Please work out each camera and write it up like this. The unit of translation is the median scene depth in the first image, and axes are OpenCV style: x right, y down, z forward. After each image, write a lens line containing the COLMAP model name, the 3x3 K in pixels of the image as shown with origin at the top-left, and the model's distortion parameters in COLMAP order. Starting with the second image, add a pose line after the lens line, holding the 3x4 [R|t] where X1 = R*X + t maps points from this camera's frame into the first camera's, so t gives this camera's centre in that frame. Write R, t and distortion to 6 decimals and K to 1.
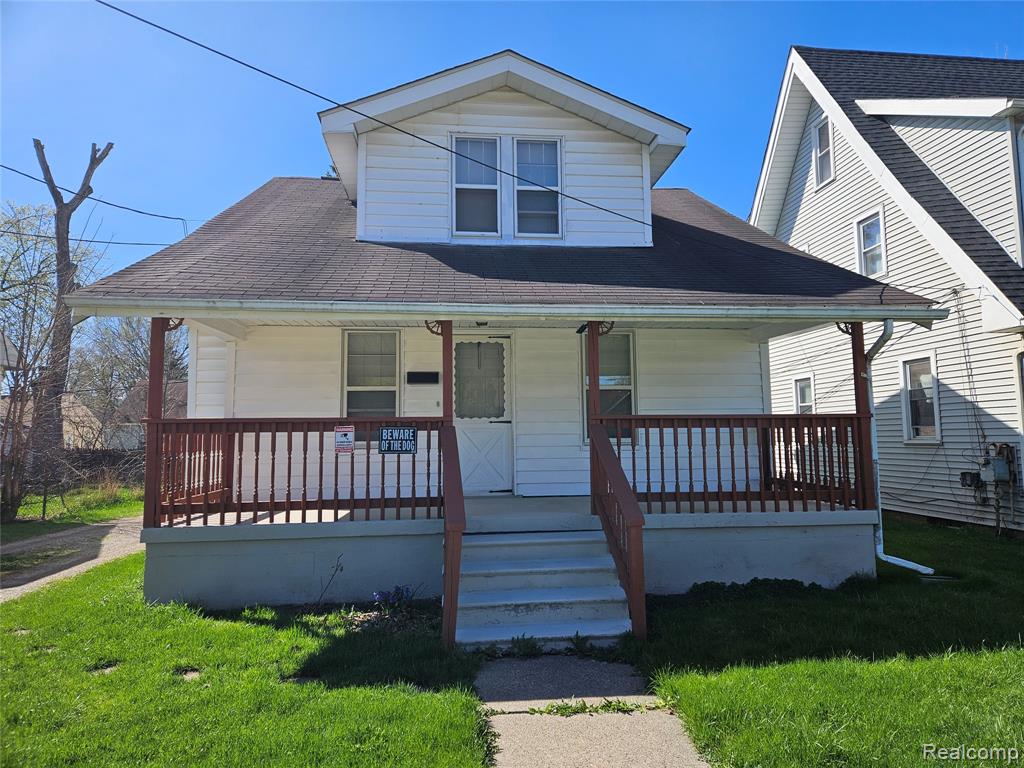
lens RADIAL K [[685.2, 0, 514.5], [0, 685.2, 379.2], [0, 0, 1]] dist [0.065534, -0.054728]
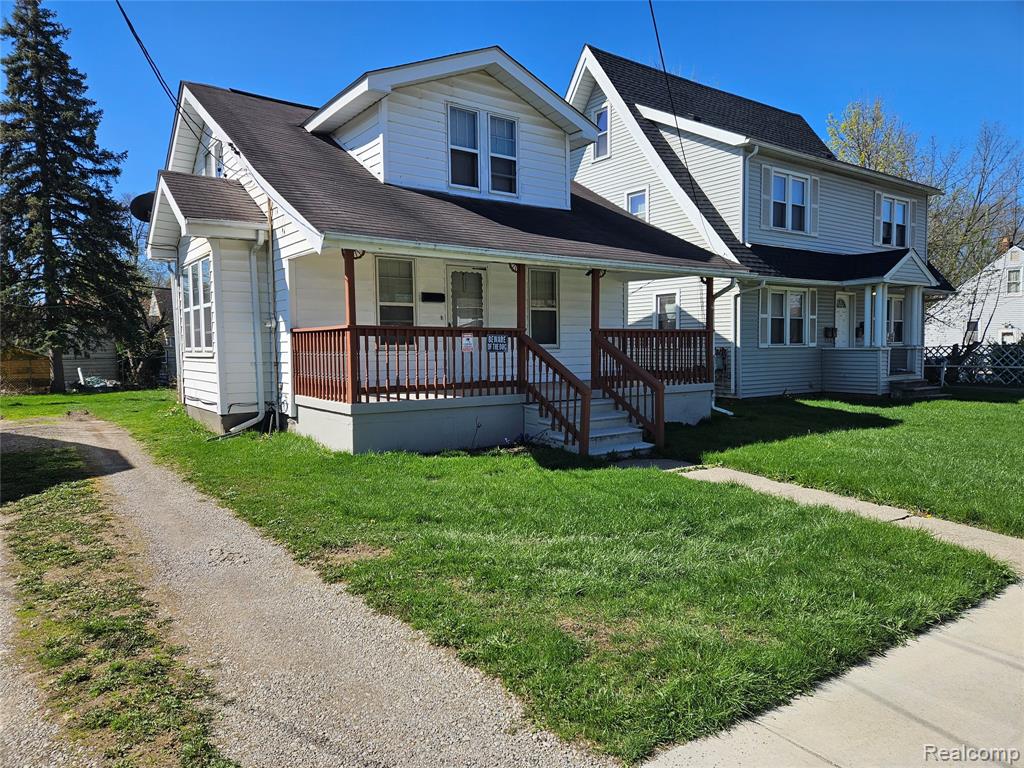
lens RADIAL K [[685.2, 0, 480.1], [0, 685.2, 399.9], [0, 0, 1]] dist [0.065534, -0.054728]
pose [[0.879526, -0.031407, 0.474813, -0.667338], [-0.045935, 0.987556, 0.150412, -0.009529], [-0.473628, -0.154102, 0.867138, -0.221157]]
